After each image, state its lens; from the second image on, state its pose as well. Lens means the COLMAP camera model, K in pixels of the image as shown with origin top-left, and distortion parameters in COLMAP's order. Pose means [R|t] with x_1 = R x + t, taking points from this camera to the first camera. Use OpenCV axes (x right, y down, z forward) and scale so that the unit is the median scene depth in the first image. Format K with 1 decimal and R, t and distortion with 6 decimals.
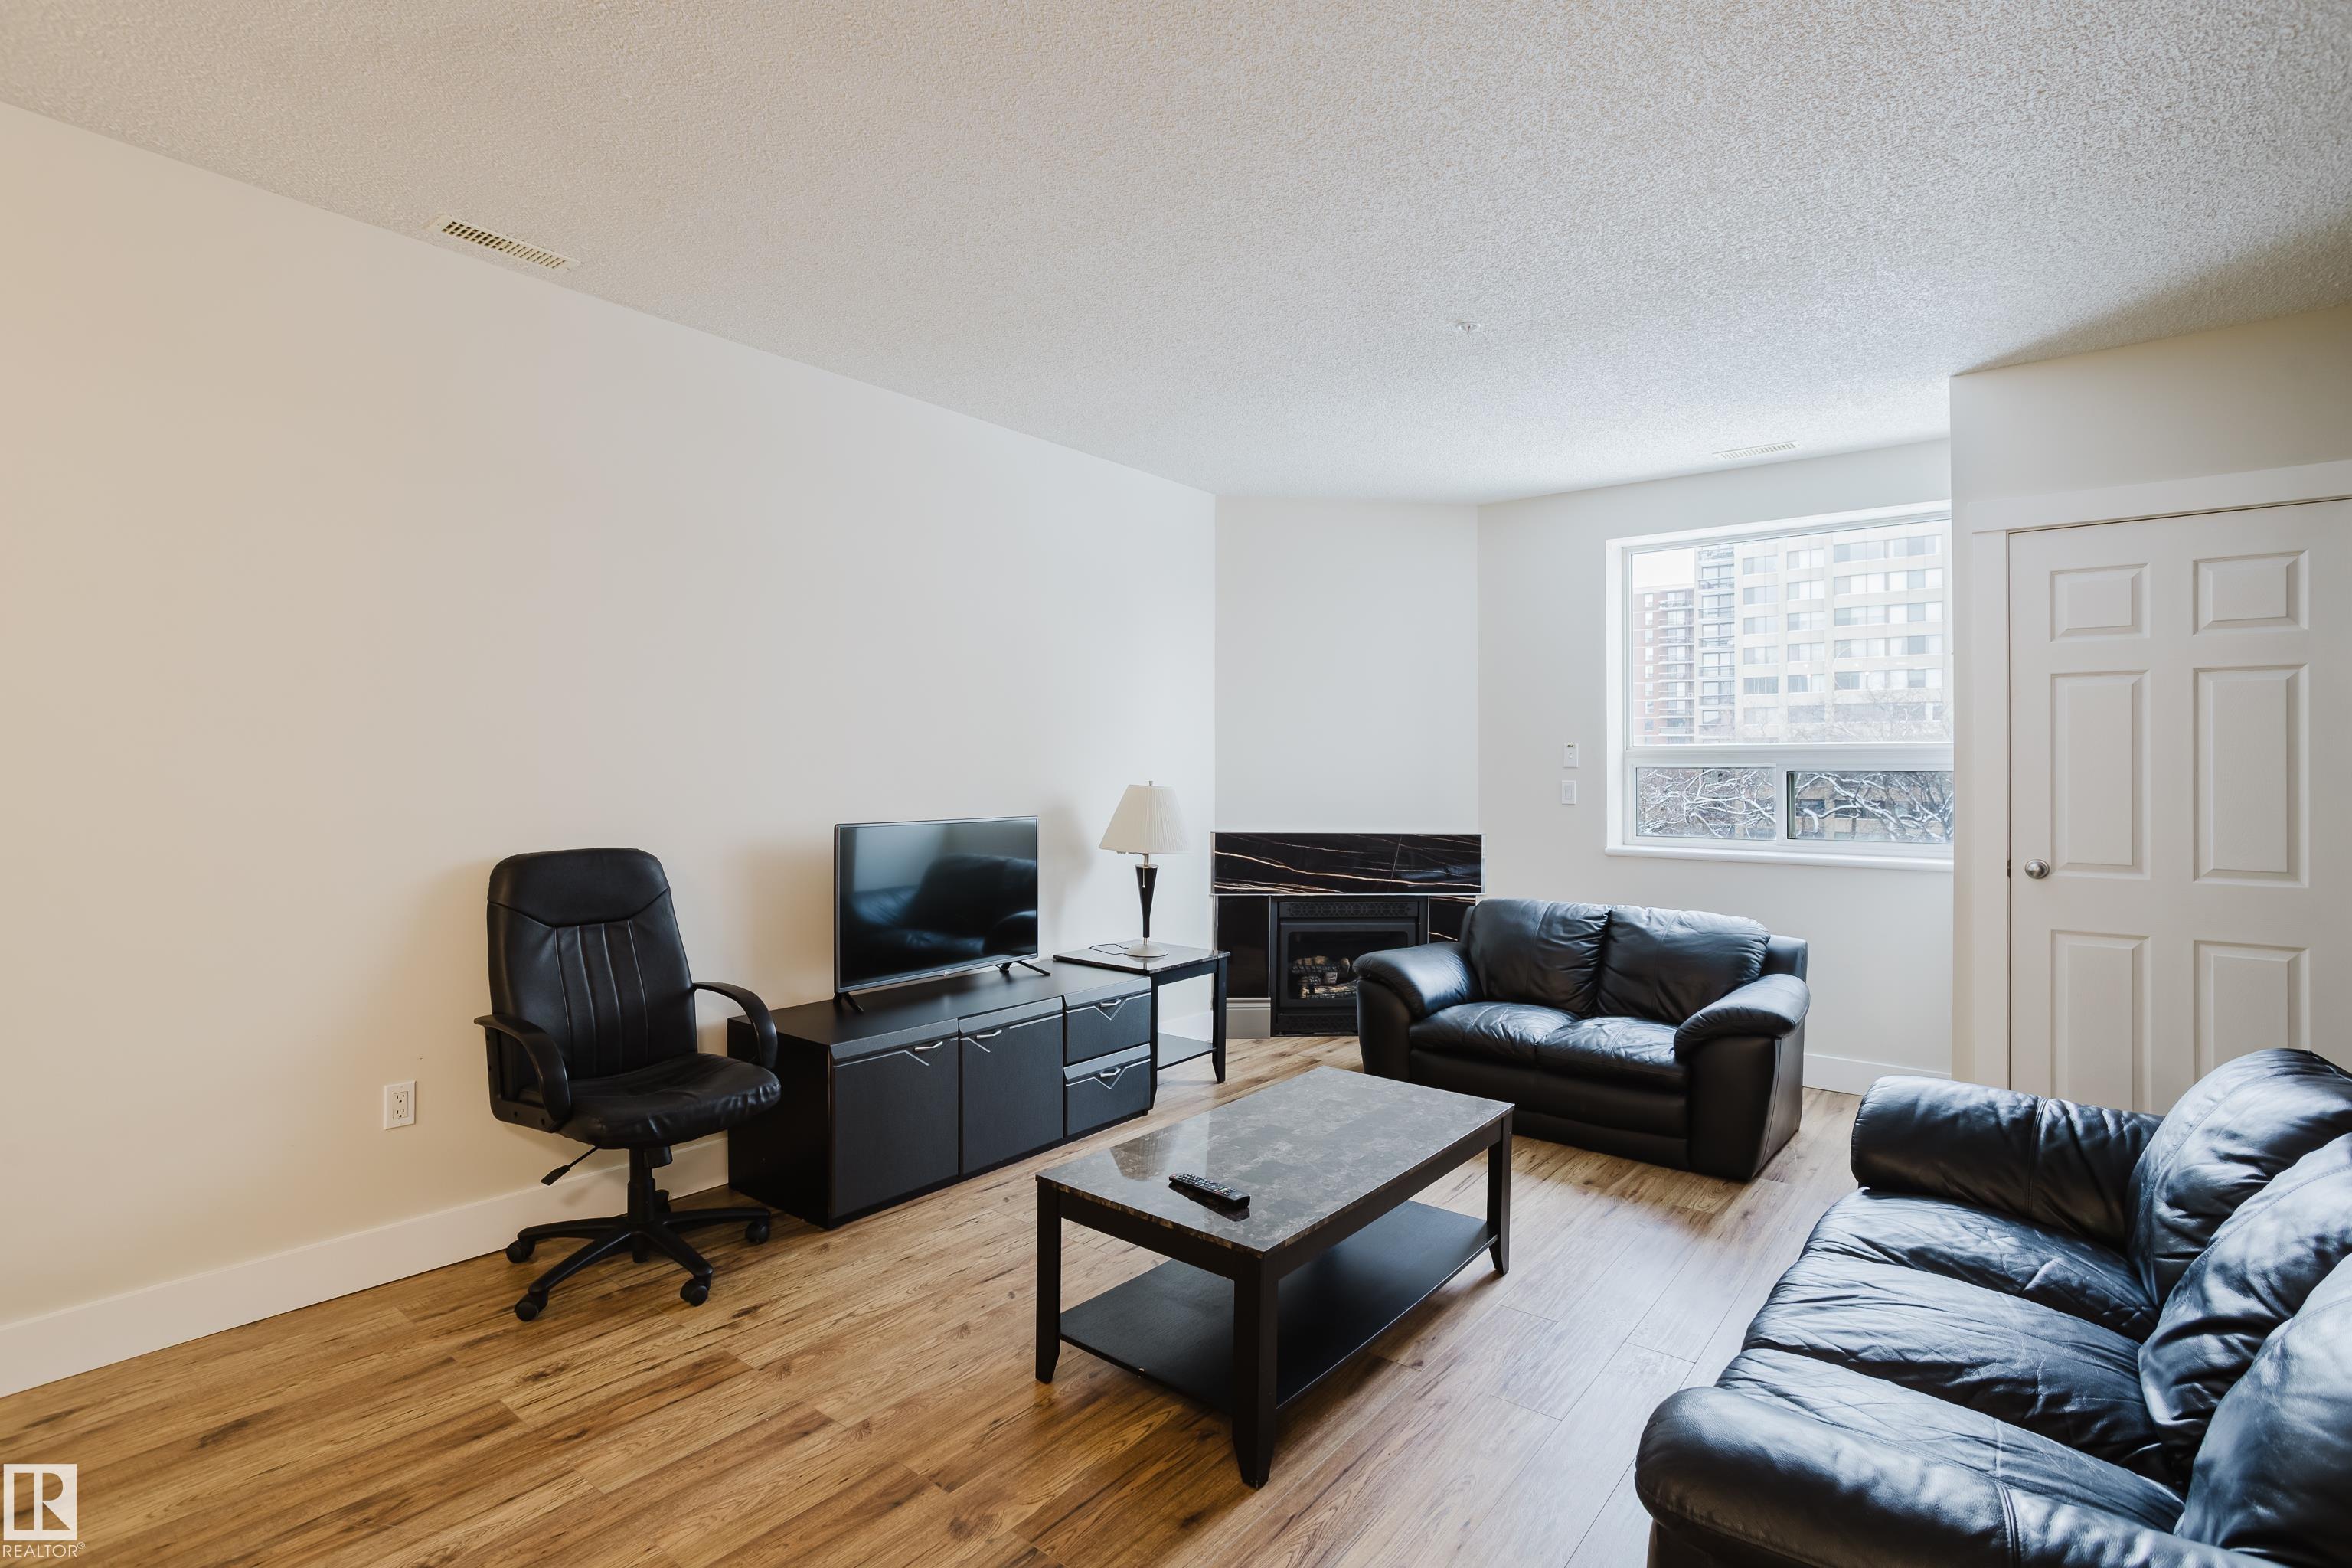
lens RADIAL K [[1140.7, 0, 1174.0], [0, 1140.7, 742.3], [0, 0, 1]] dist [-0.039998, 0.024992]
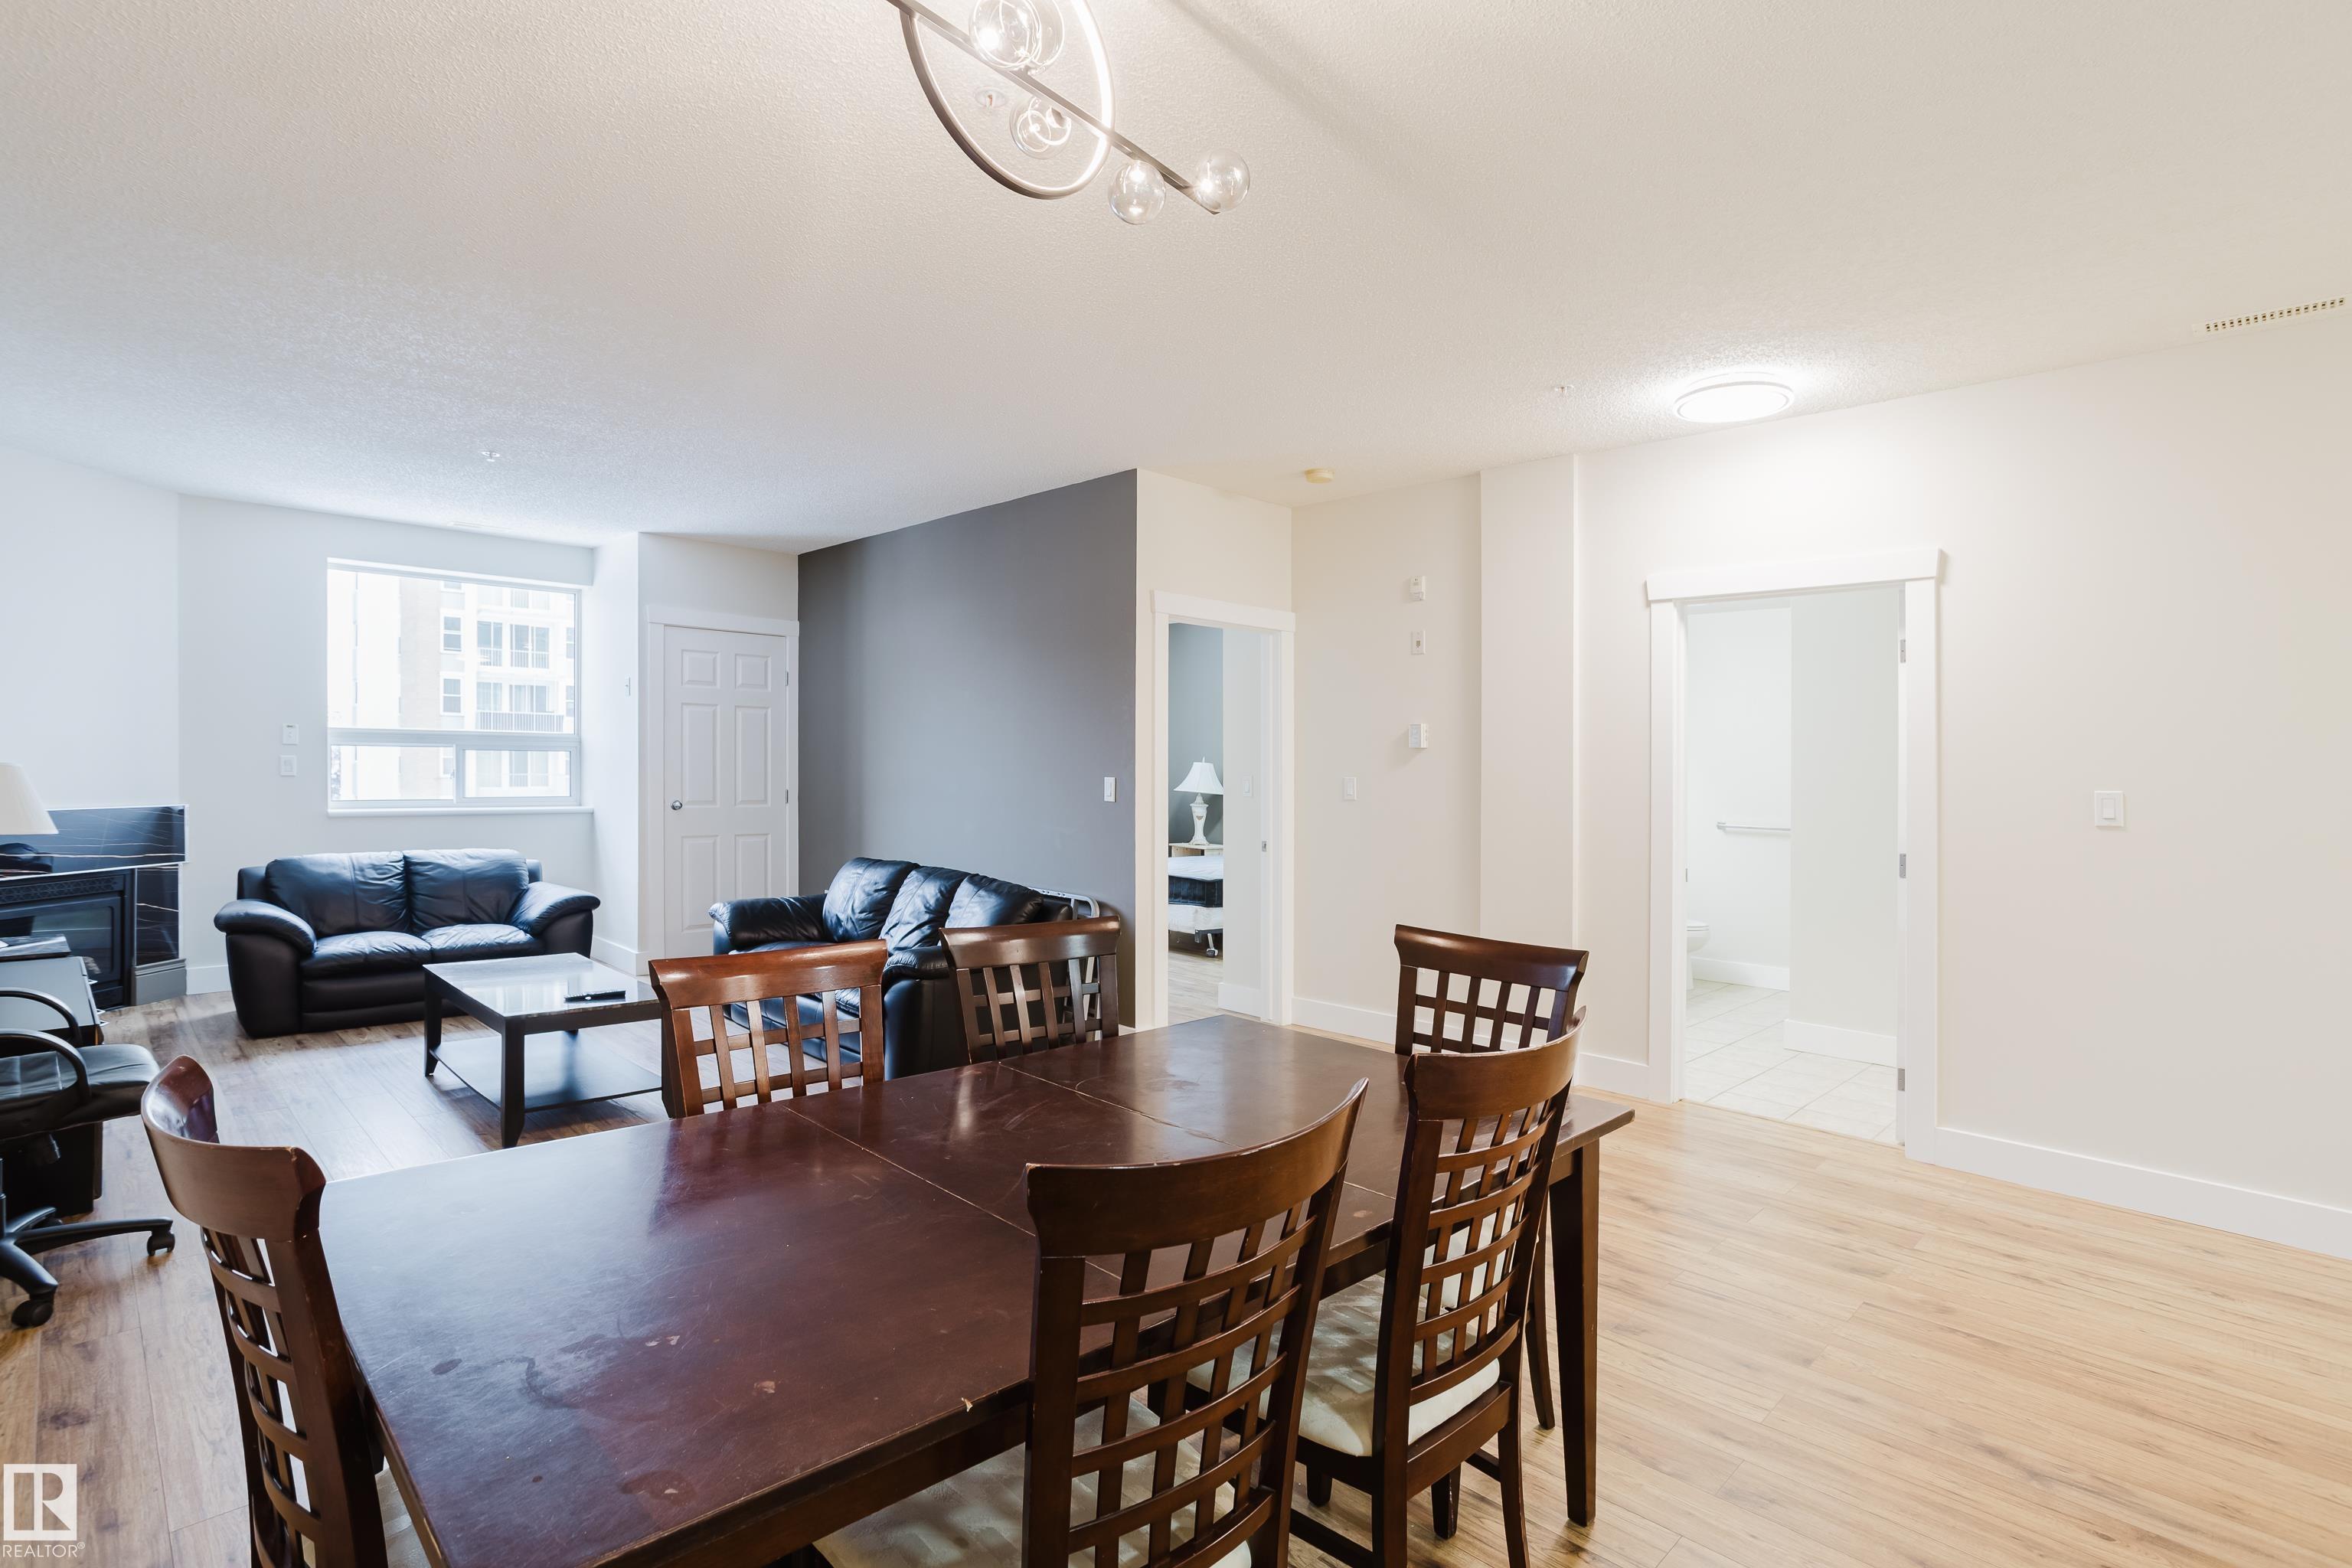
lens RADIAL K [[1140.7, 0, 1184.2], [0, 1140.7, 771.5], [0, 0, 1]] dist [-0.039998, 0.024992]
pose [[0.105165, -0.011873, 0.994384, -0.953175], [-0.044721, 0.998861, 0.016656, -0.013460], [-0.993449, -0.046222, 0.104514, -0.042078]]
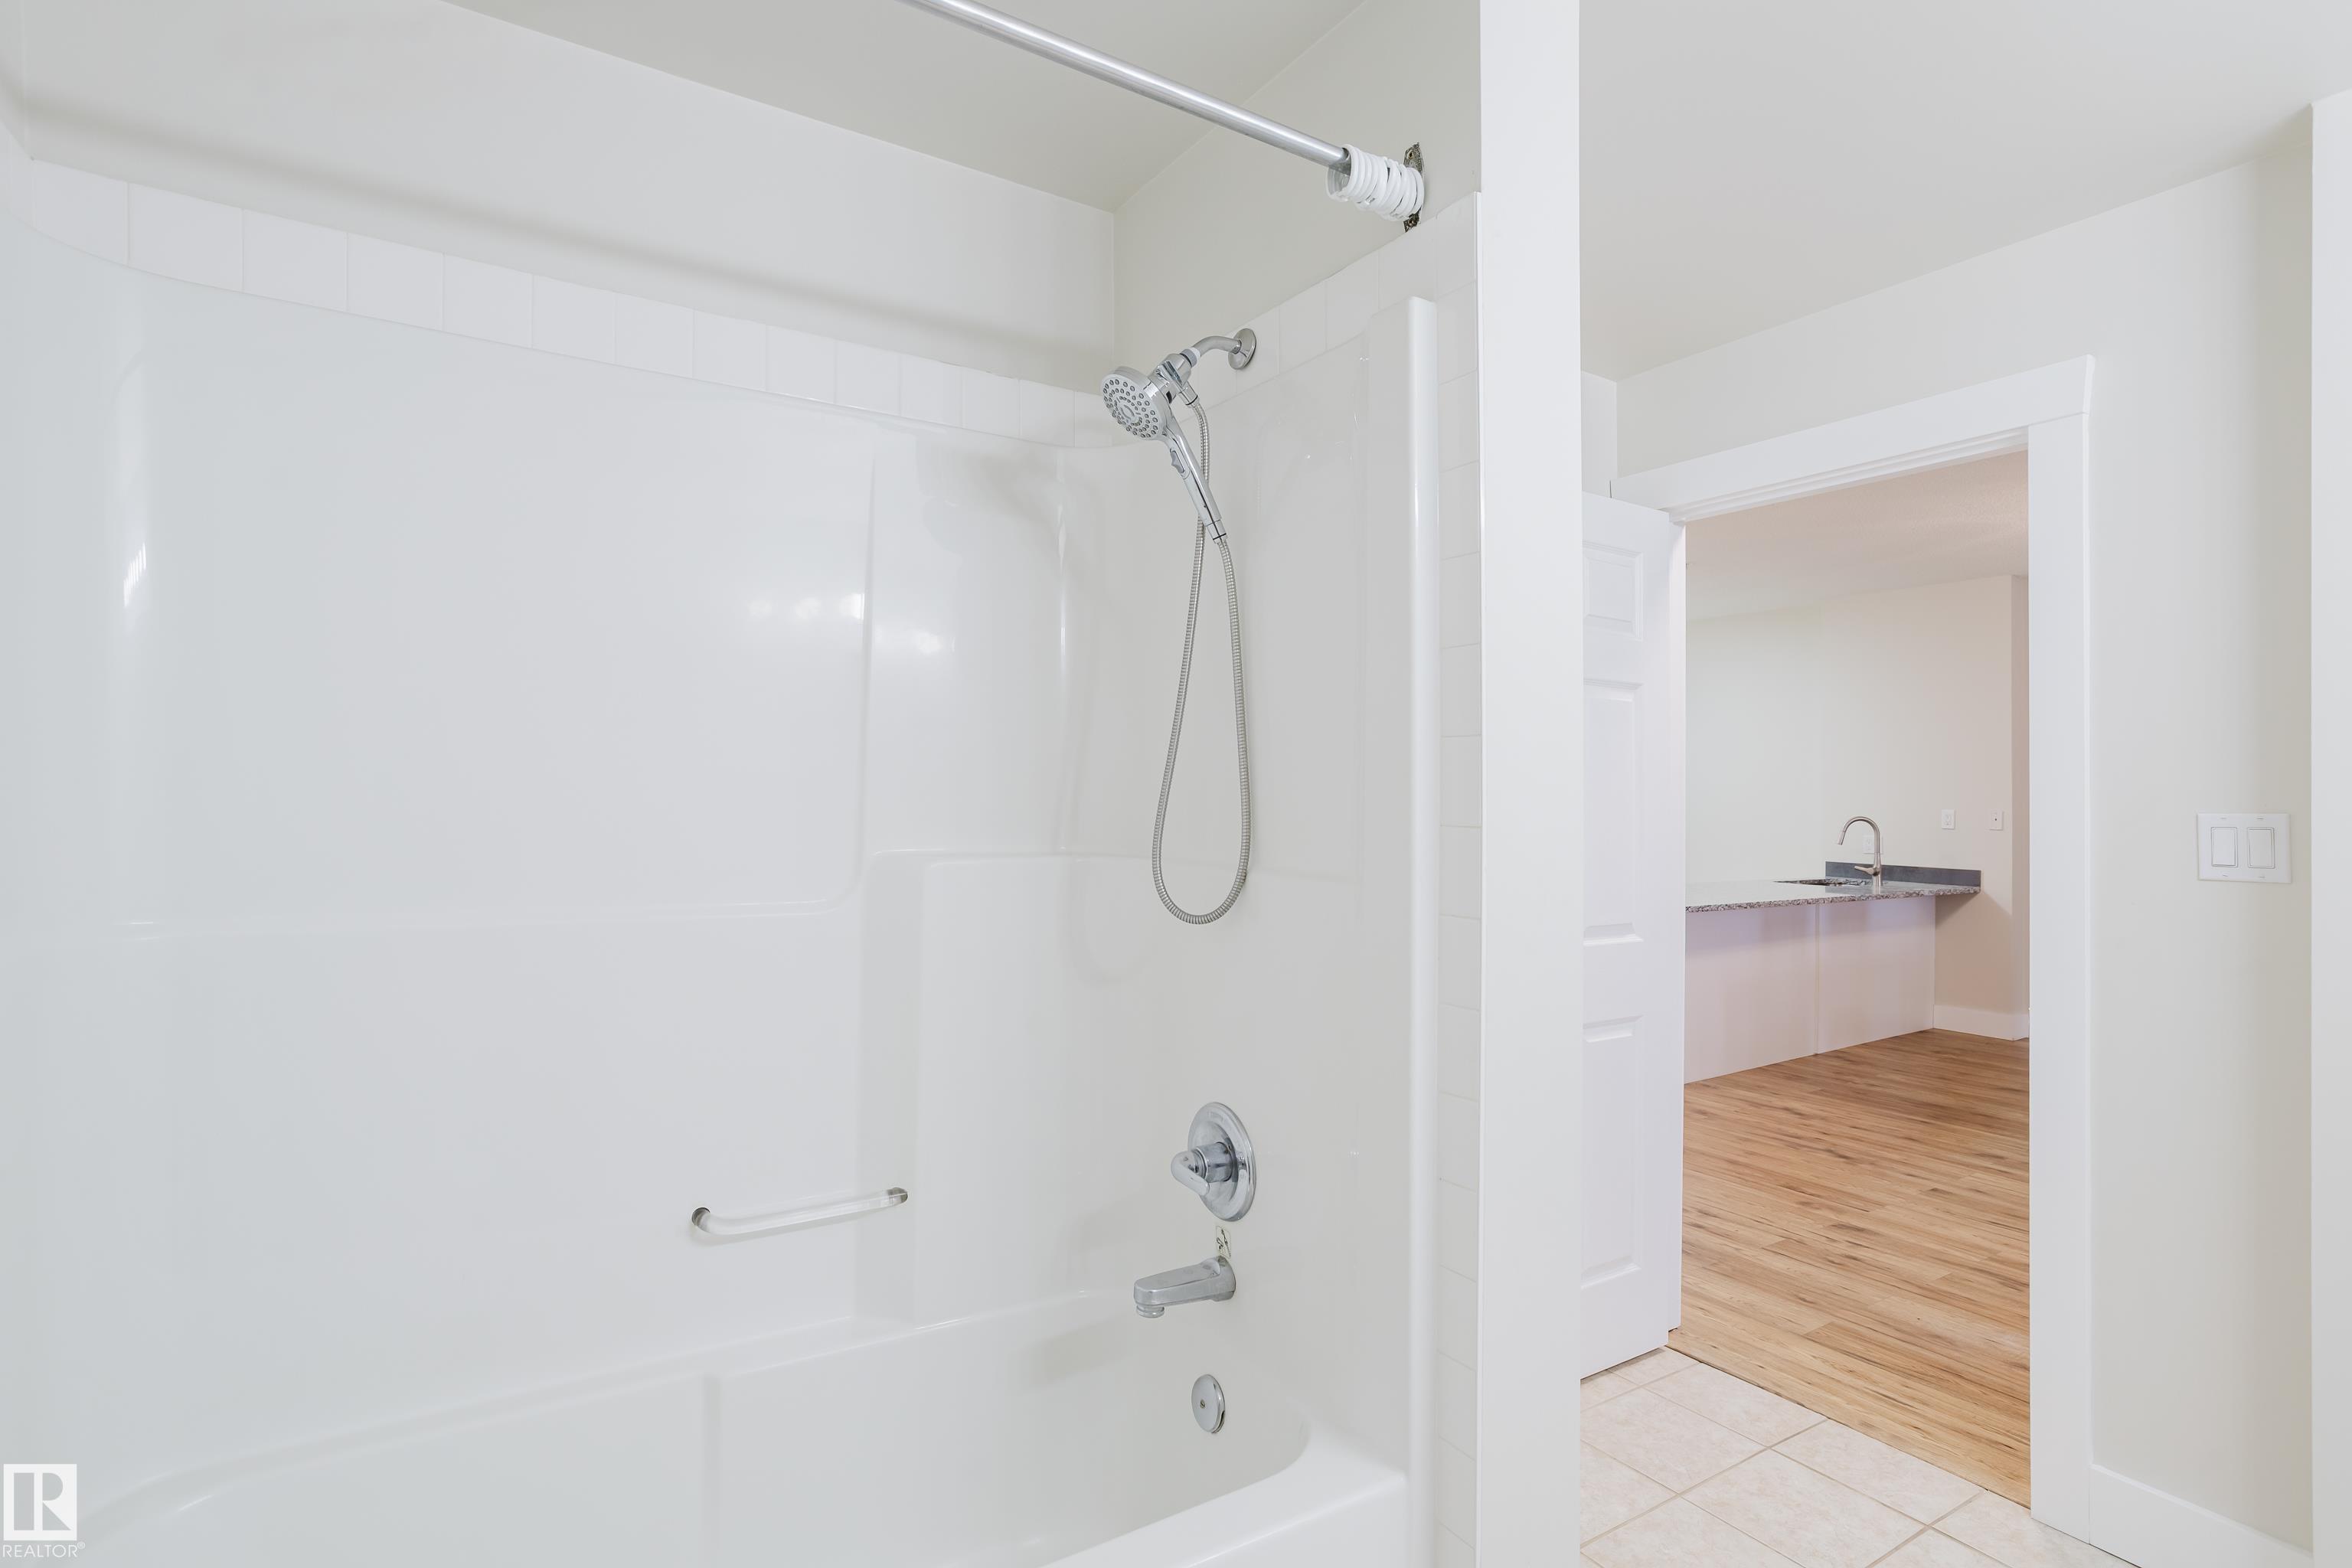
lens RADIAL K [[1140.7, 0, 1178.0], [0, 1140.7, 795.8], [0, 0, 1]] dist [-0.039998, 0.024992]
pose [[-0.327412, -0.015604, -0.944753, 0.888195], [0.011297, 0.999728, -0.020427, -0.014757], [0.944814, -0.017362, -0.327146, -0.647643]]
